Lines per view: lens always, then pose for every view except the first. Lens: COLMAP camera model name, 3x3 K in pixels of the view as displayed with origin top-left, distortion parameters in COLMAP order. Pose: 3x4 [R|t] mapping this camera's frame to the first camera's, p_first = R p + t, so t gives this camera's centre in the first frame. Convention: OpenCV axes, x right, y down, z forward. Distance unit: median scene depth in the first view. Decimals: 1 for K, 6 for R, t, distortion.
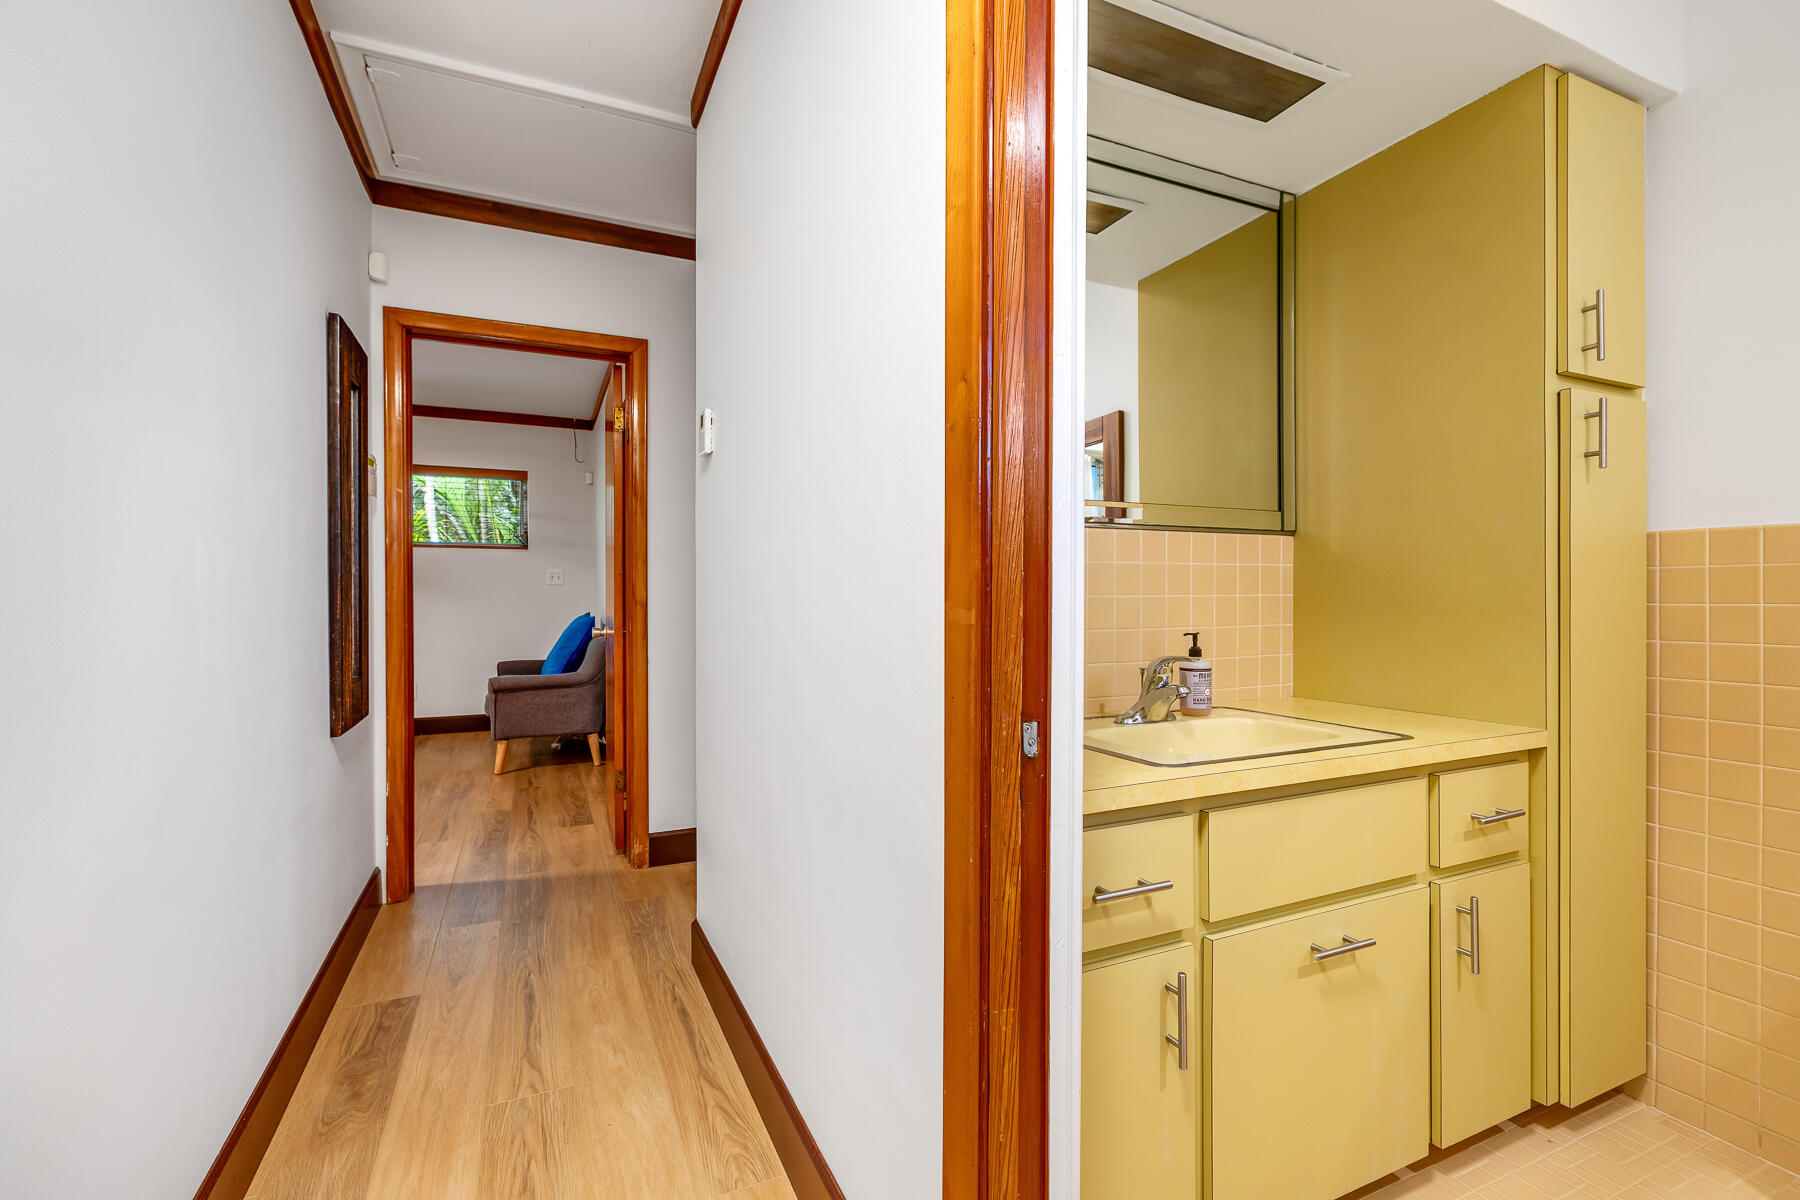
lens RADIAL K [[802.2, 0, 893.4], [0, 802.2, 593.9], [0, 0, 1]] dist [0.000260, -0.000699]
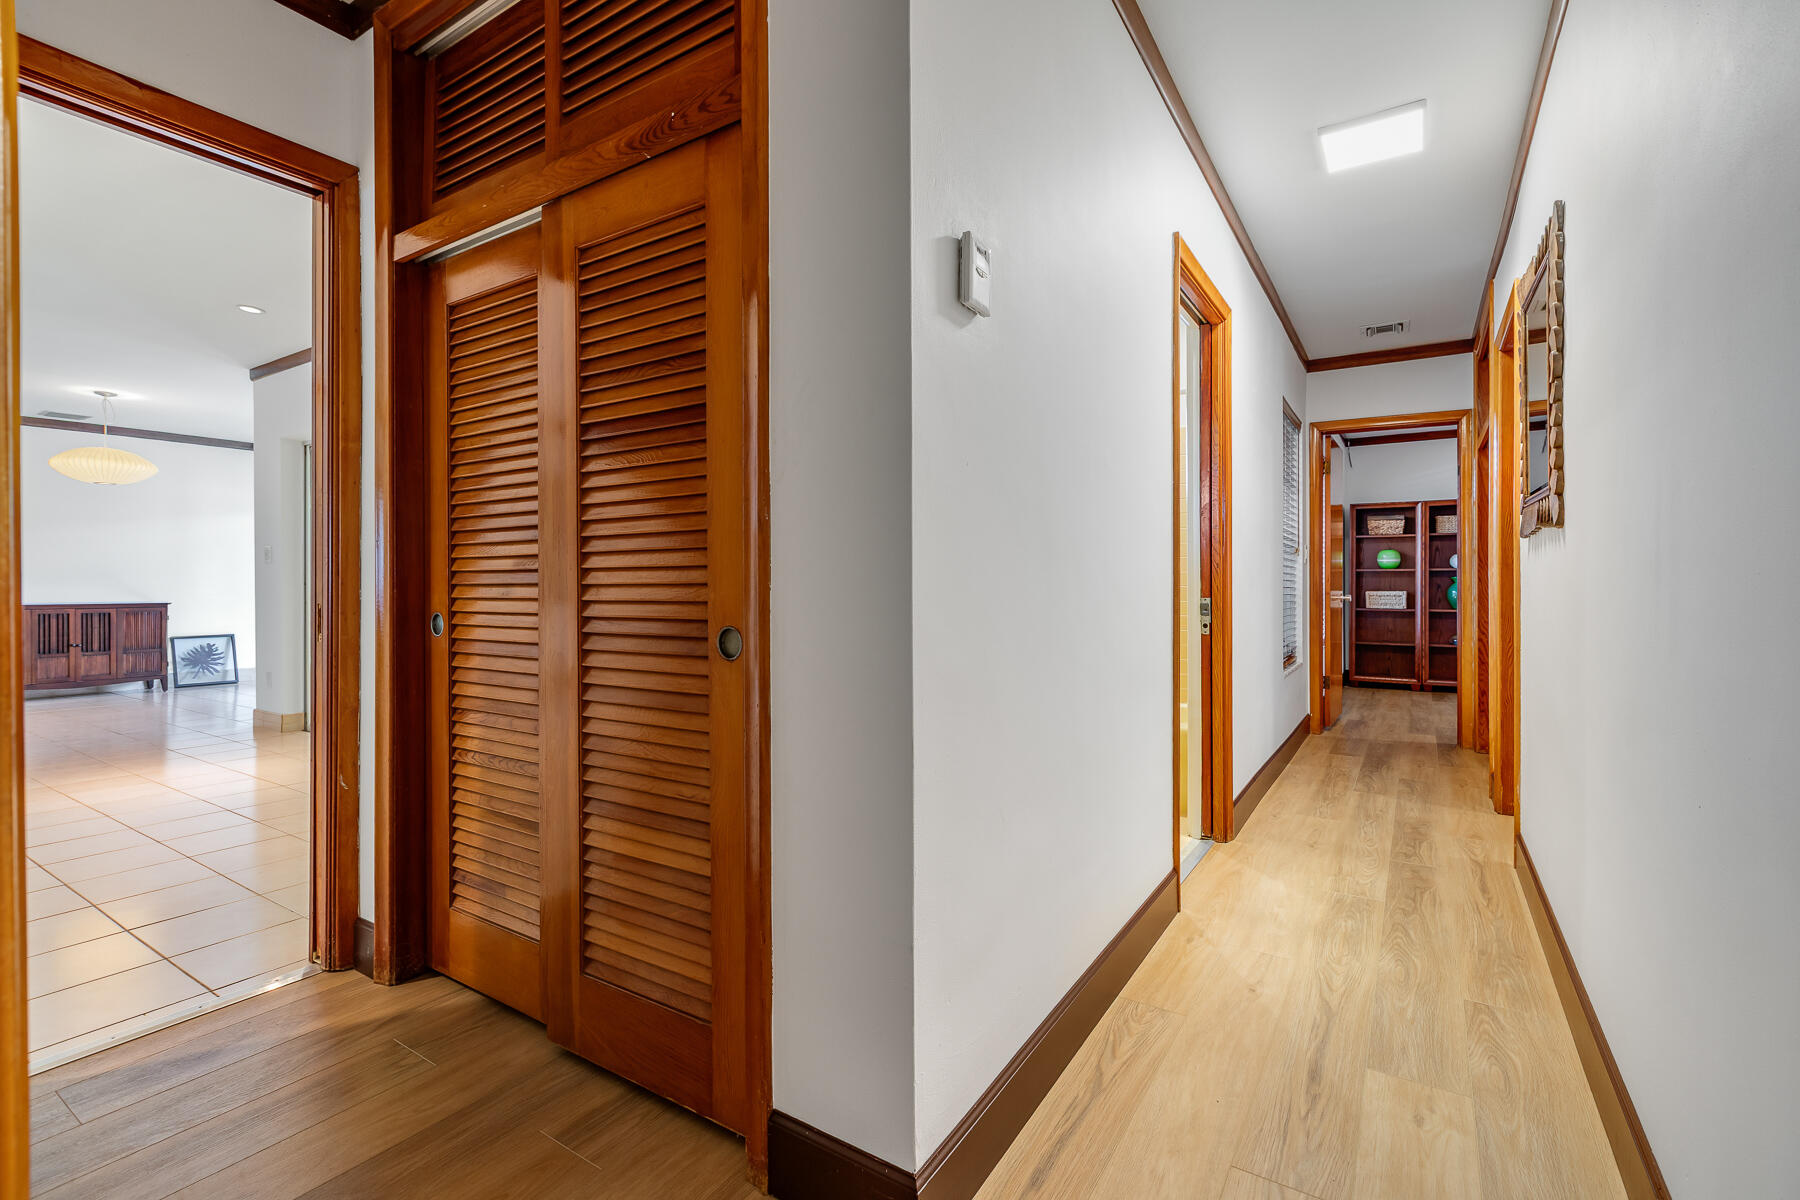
lens RADIAL K [[802.2, 0, 893.4], [0, 802.2, 593.9], [0, 0, 1]] dist [0.000260, -0.000699]
pose [[-0.536665, -0.006860, 0.843767, -0.944606], [0.003891, 0.999936, 0.010605, 0.046952], [-0.843786, 0.008974, -0.536604, 1.826219]]
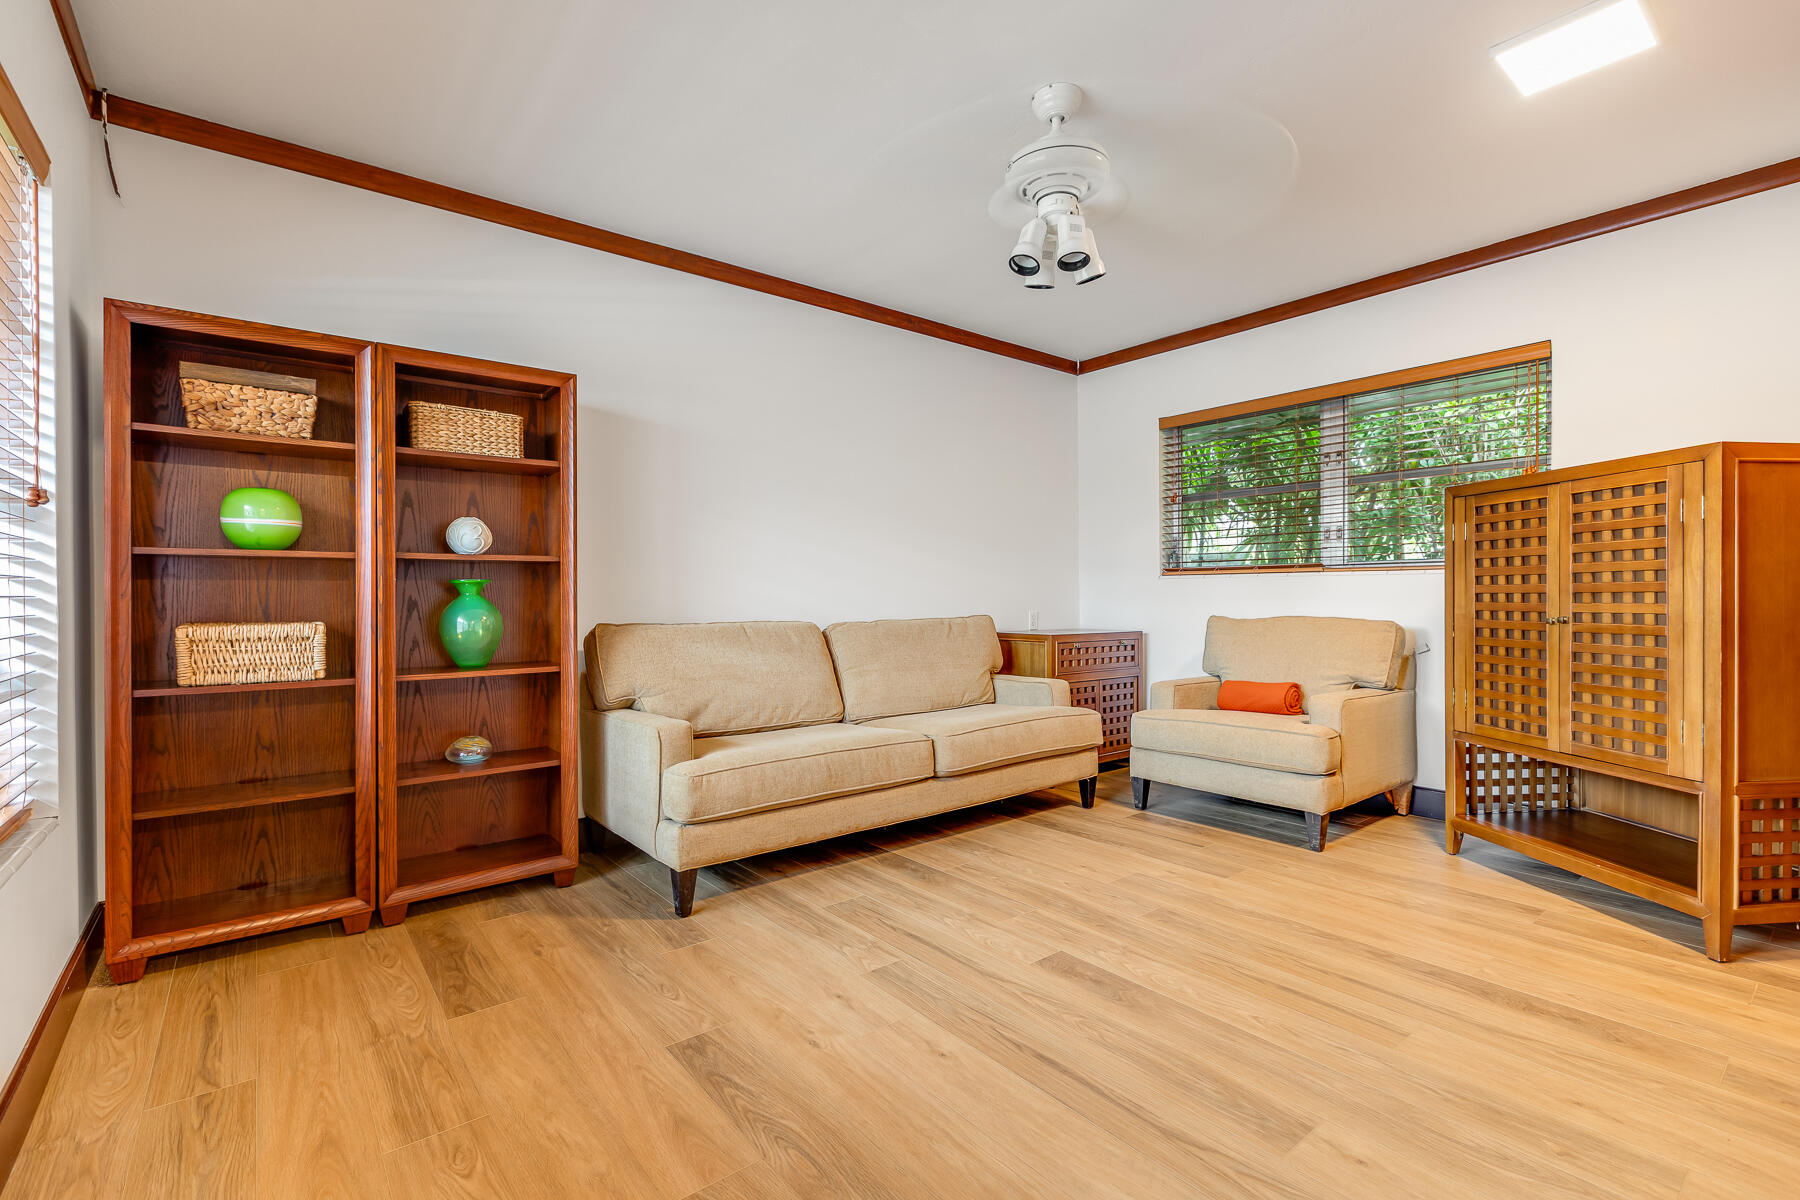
lens RADIAL K [[802.2, 0, 893.4], [0, 802.2, 593.9], [0, 0, 1]] dist [0.000260, -0.000699]
pose [[-0.969708, 0.004454, -0.244225, 0.790285], [0.003881, 0.999988, 0.002828, 0.039905], [0.244235, 0.001795, -0.969714, -1.614162]]
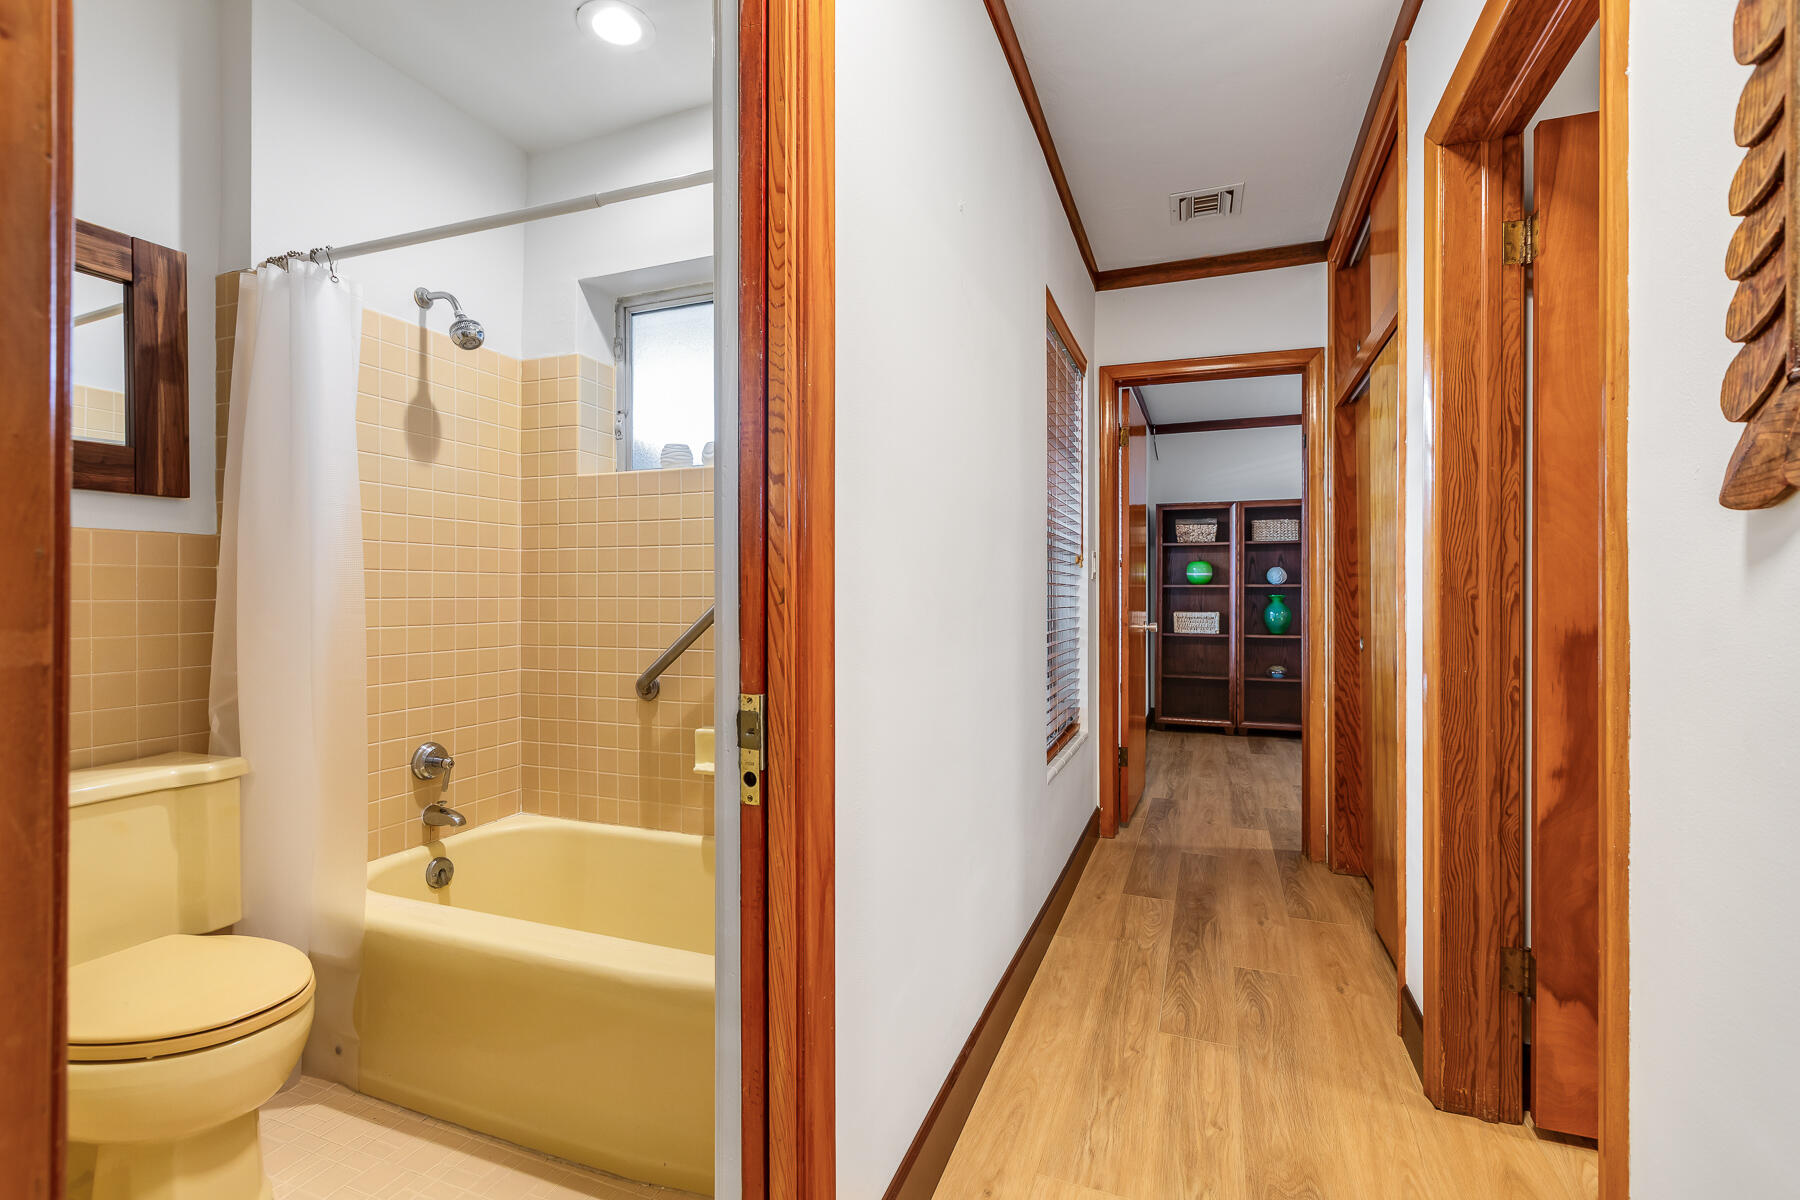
lens RADIAL K [[802.2, 0, 893.4], [0, 802.2, 593.9], [0, 0, 1]] dist [0.000260, -0.000699]
pose [[-0.693621, -0.003034, 0.720334, -0.255252], [-0.001894, 0.999995, 0.002389, -0.001585], [-0.720337, 0.000293, -0.693624, 0.515276]]
